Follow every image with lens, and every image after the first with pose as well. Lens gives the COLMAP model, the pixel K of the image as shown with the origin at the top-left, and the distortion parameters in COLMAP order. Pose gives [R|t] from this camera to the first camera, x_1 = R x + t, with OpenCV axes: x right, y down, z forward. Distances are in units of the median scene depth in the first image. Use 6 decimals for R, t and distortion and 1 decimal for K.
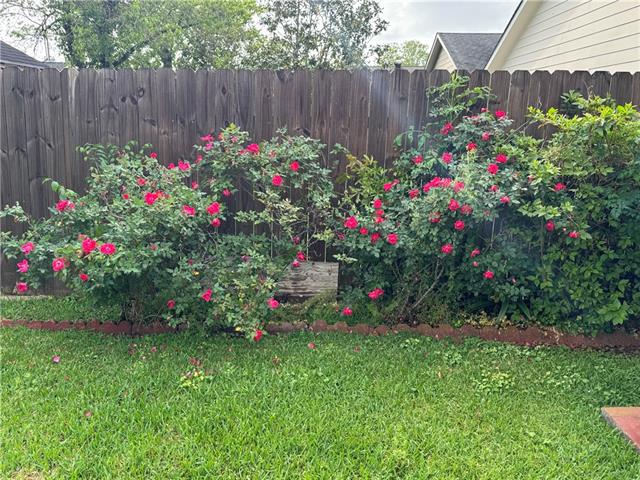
lens RADIAL K [[537.8, 0, 319.5], [0, 537.8, 240.5], [0, 0, 1]] dist [0.039782, -0.031284]
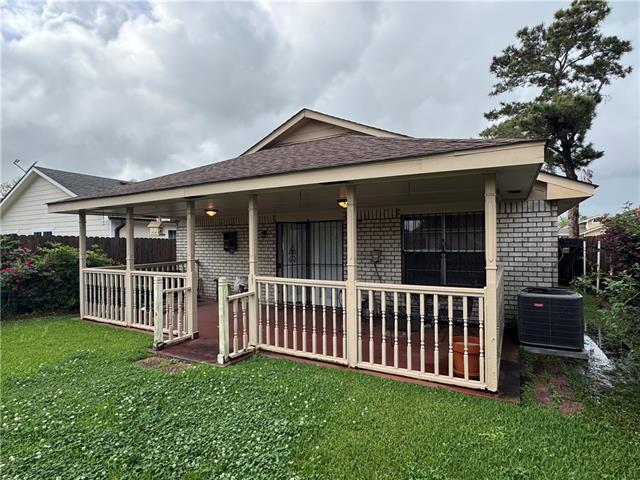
lens RADIAL K [[351.2, 0, 319.0], [0, 351.2, 241.1], [0, 0, 1]] dist [-0.002164, -0.000702]
pose [[0.463548, 0.001947, 0.886070, -0.771797], [0.214324, 0.970057, -0.114255, 0.366818], [-0.859761, 0.242869, 0.449251, -1.580268]]
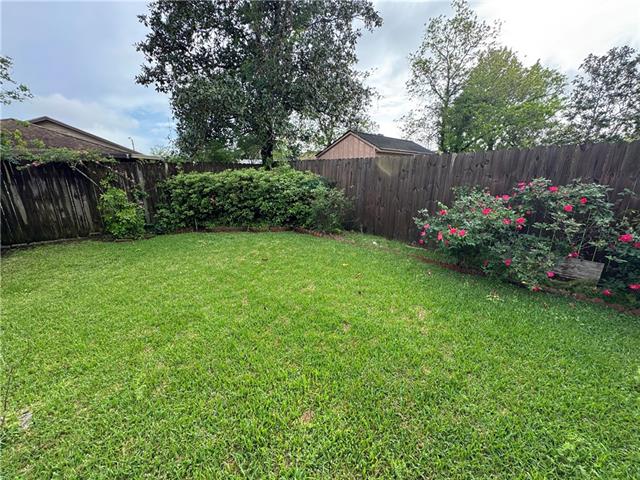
lens RADIAL K [[255.2, 0, 319.6], [0, 255.2, 240.1], [0, 0, 1]] dist [-0.003468, 0.000192]
pose [[0.690033, 0.163785, -0.705003, -0.031957], [-0.148028, 0.985406, 0.084044, 0.040405], [0.708479, 0.046367, 0.704207, -0.151020]]
